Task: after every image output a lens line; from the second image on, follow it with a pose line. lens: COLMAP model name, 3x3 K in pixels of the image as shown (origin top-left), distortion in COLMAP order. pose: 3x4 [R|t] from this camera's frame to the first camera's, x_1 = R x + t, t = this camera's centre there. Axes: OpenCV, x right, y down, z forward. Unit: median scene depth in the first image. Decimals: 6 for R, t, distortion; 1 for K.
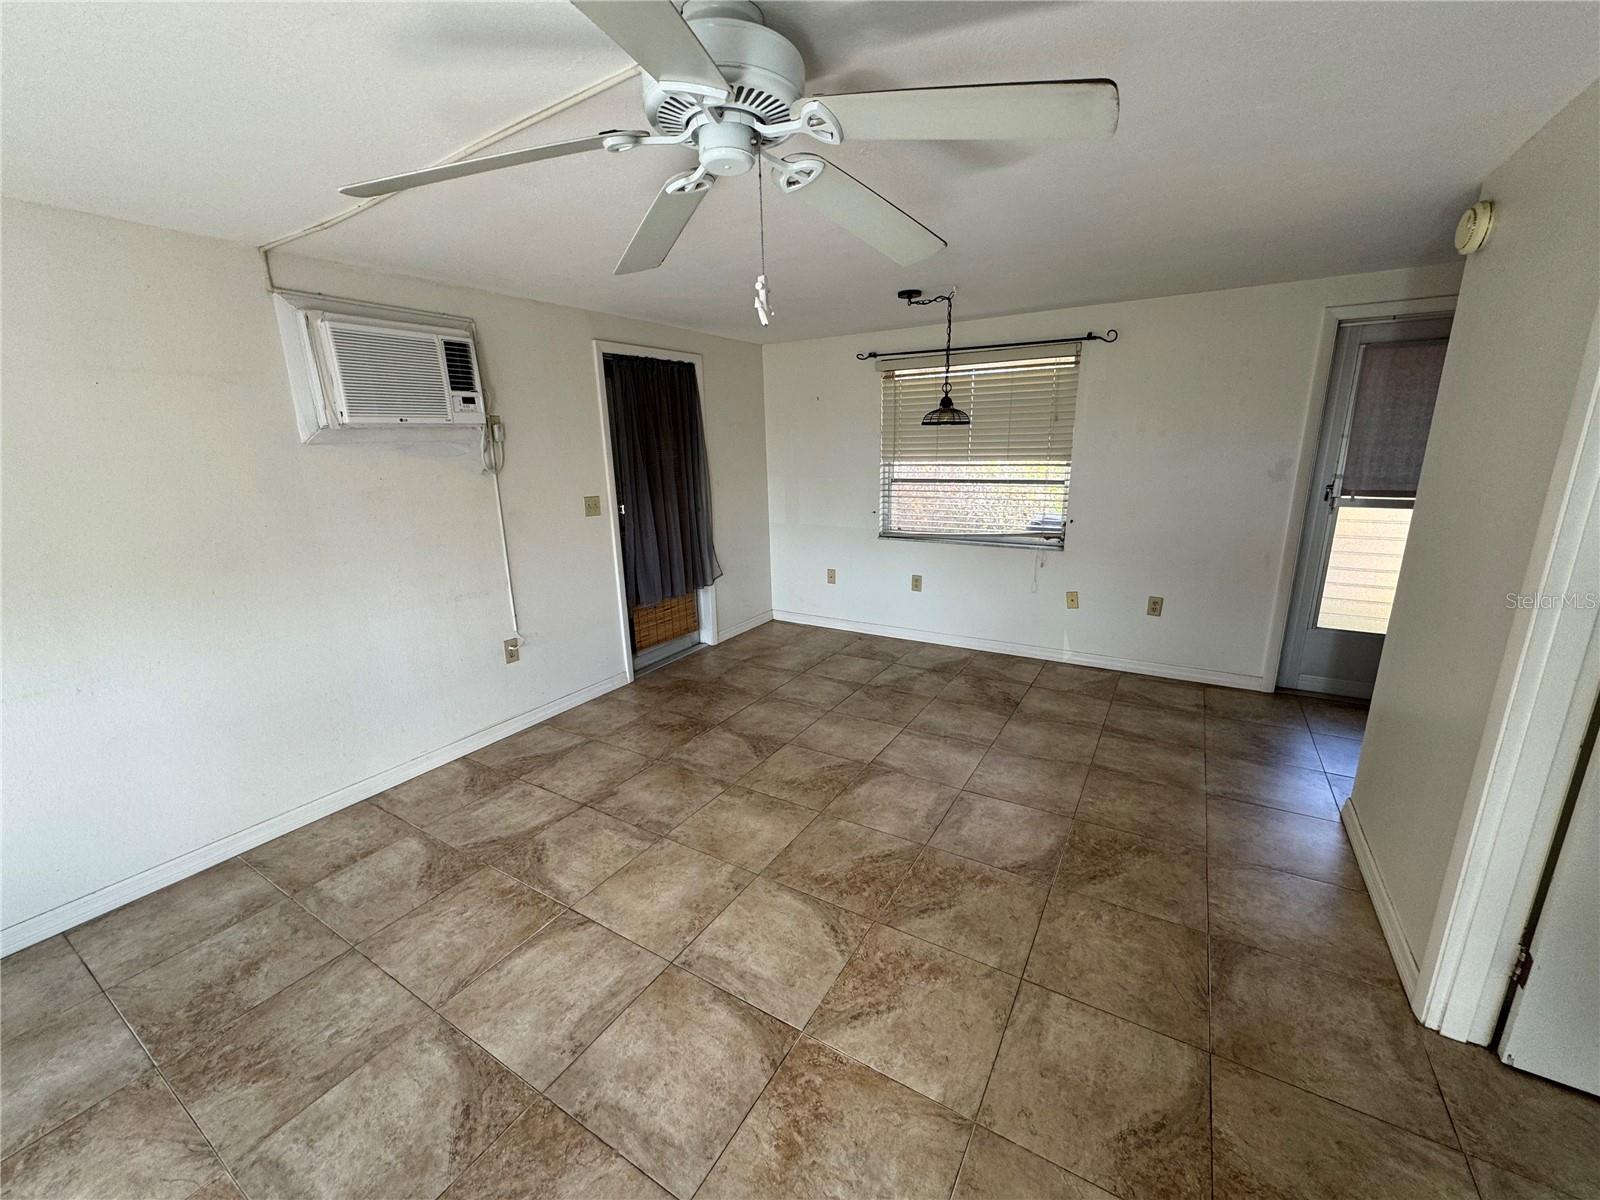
lens RADIAL K [[634.0, 0, 801.1], [0, 634.0, 606.4], [0, 0, 1]] dist [-0.001908, 0.000787]
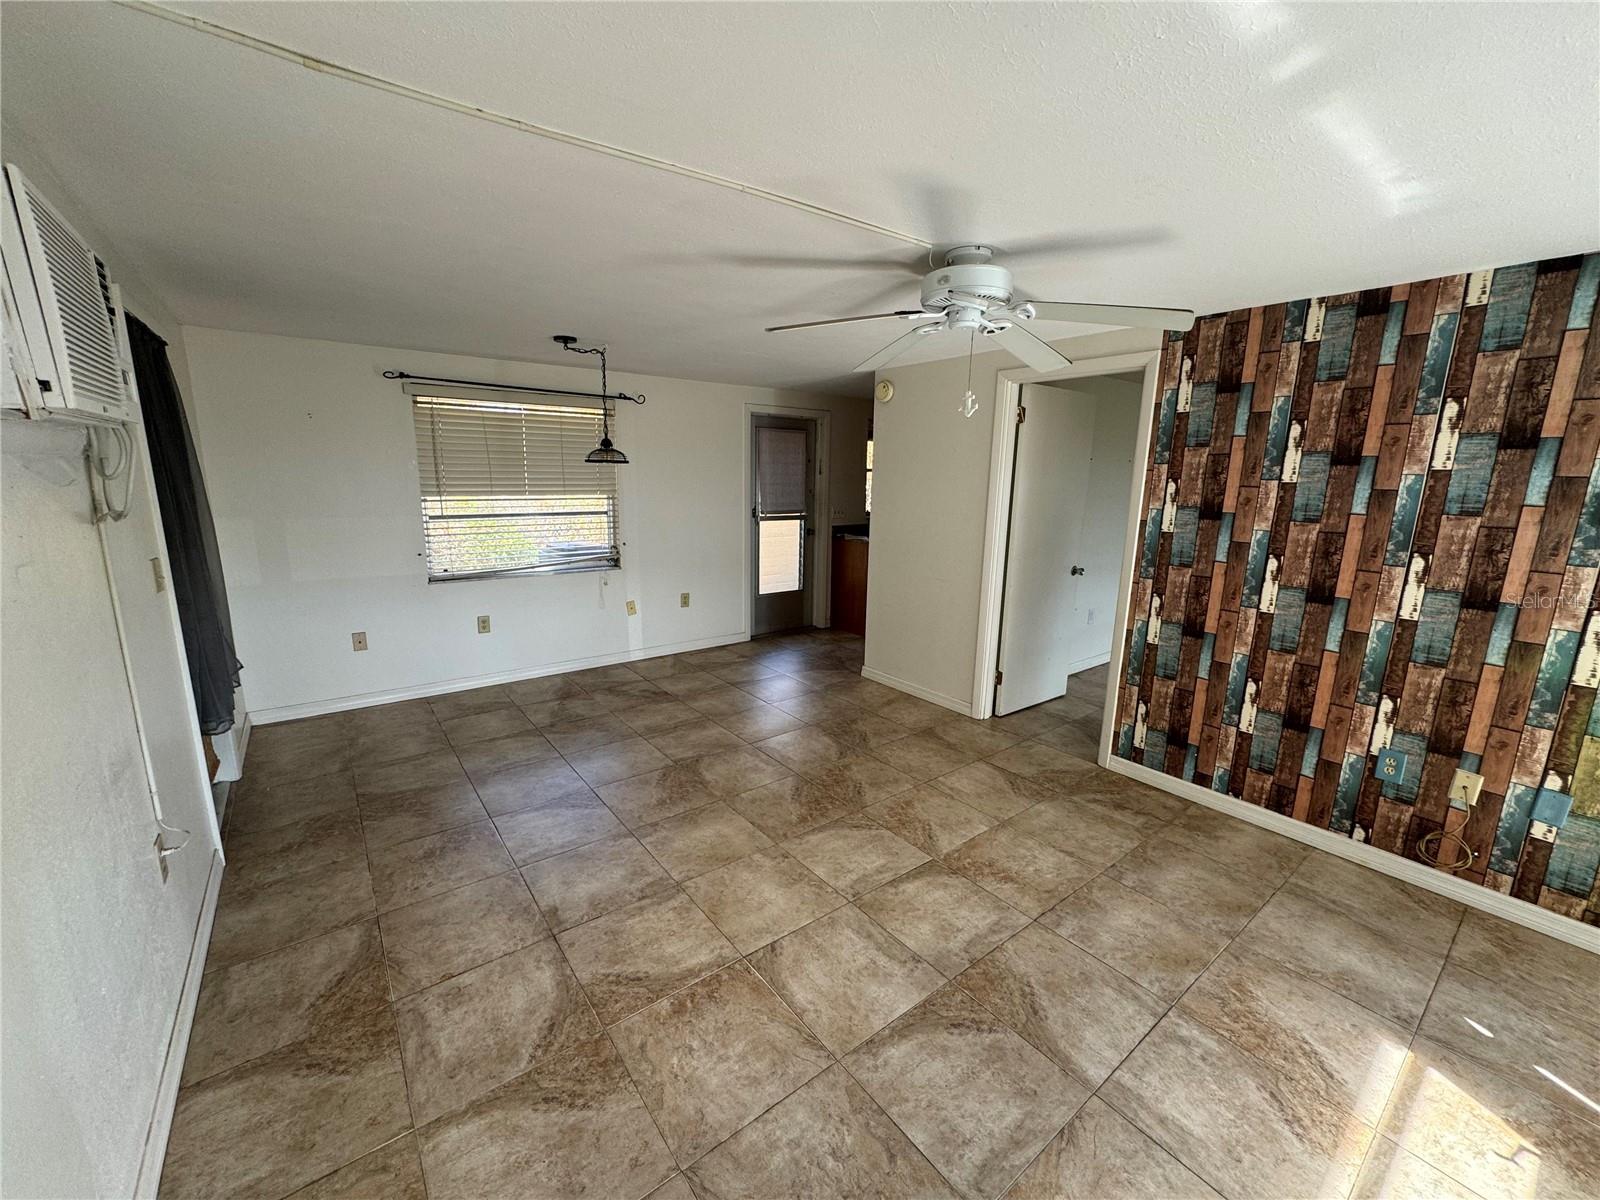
lens RADIAL K [[634.0, 0, 801.9], [0, 634.0, 600.2], [0, 0, 1]] dist [-0.001908, 0.000787]
pose [[0.362788, -0.155477, 0.918810, -0.809685], [0.214357, 0.973466, 0.080088, -0.073989], [-0.906883, 0.167898, 0.386490, 0.334085]]
